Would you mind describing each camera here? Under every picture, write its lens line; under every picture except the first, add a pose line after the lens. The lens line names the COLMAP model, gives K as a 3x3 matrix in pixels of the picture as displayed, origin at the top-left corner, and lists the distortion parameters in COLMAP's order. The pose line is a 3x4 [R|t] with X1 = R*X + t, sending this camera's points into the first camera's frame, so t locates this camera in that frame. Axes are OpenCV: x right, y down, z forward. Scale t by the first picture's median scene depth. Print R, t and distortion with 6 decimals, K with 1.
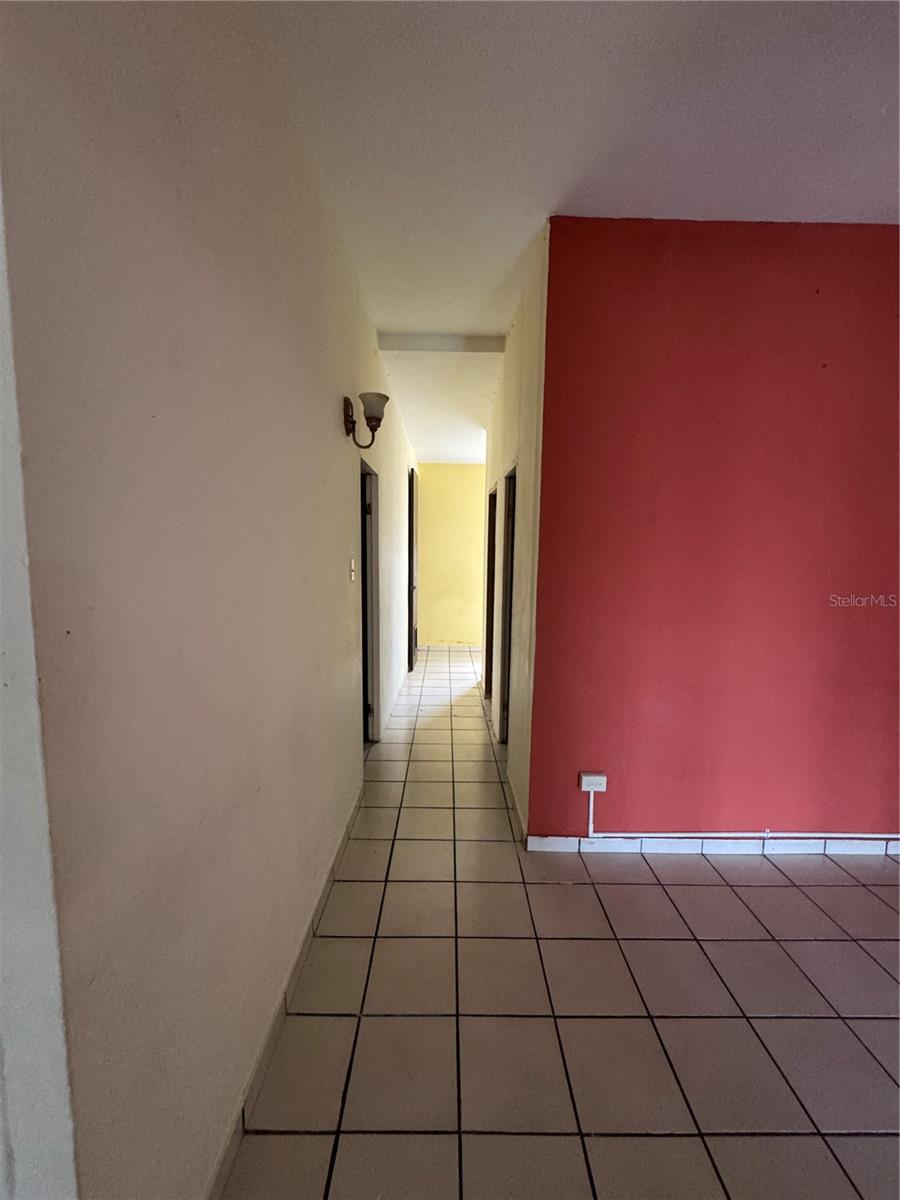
lens RADIAL K [[476.2, 0, 453.9], [0, 476.2, 600.1], [0, 0, 1]] dist [-0.006670, -0.000048]
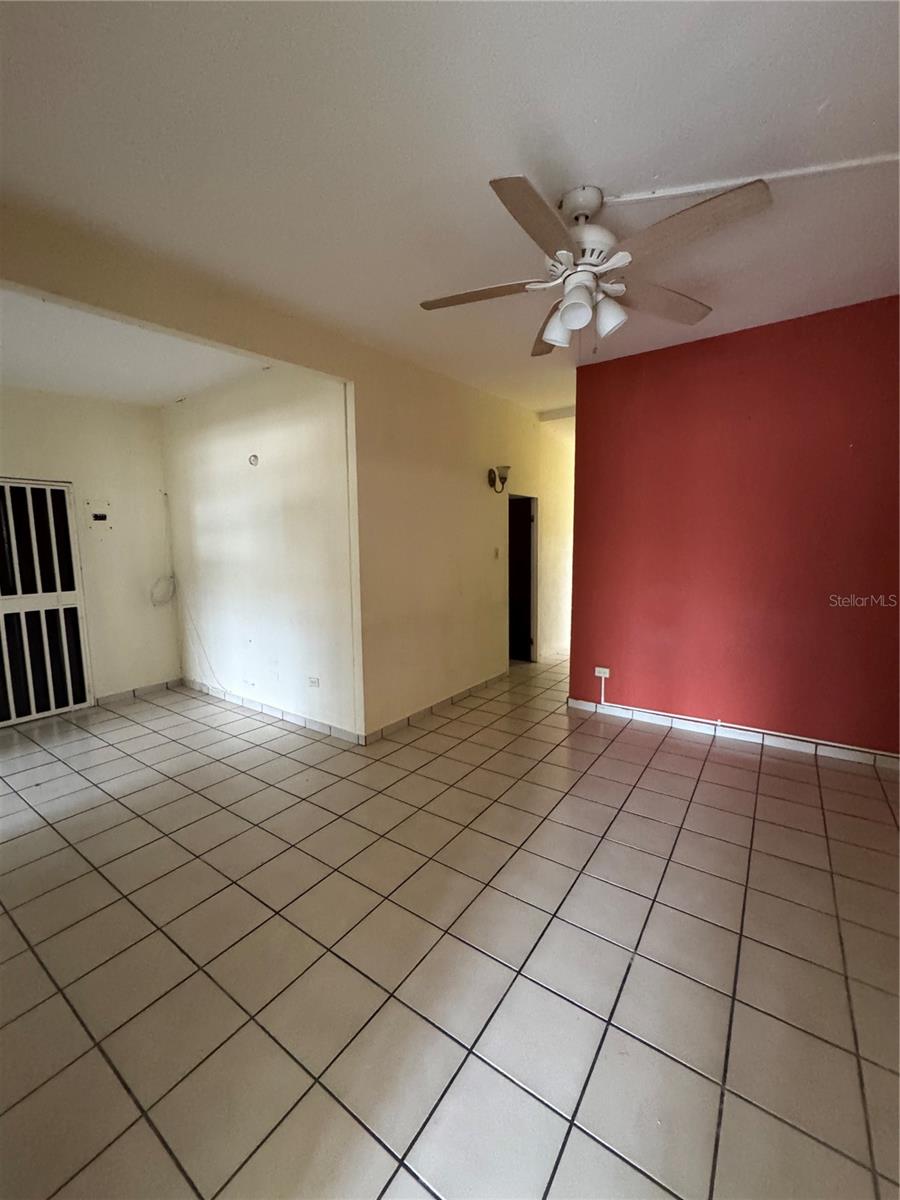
lens RADIAL K [[476.2, 0, 453.9], [0, 476.2, 600.1], [0, 0, 1]] dist [-0.006670, -0.000048]
pose [[0.817421, 0.044105, -0.574350, 0.835365], [-0.037423, 0.999024, 0.023455, 0.093756], [0.574824, 0.002321, 0.818274, -0.759185]]
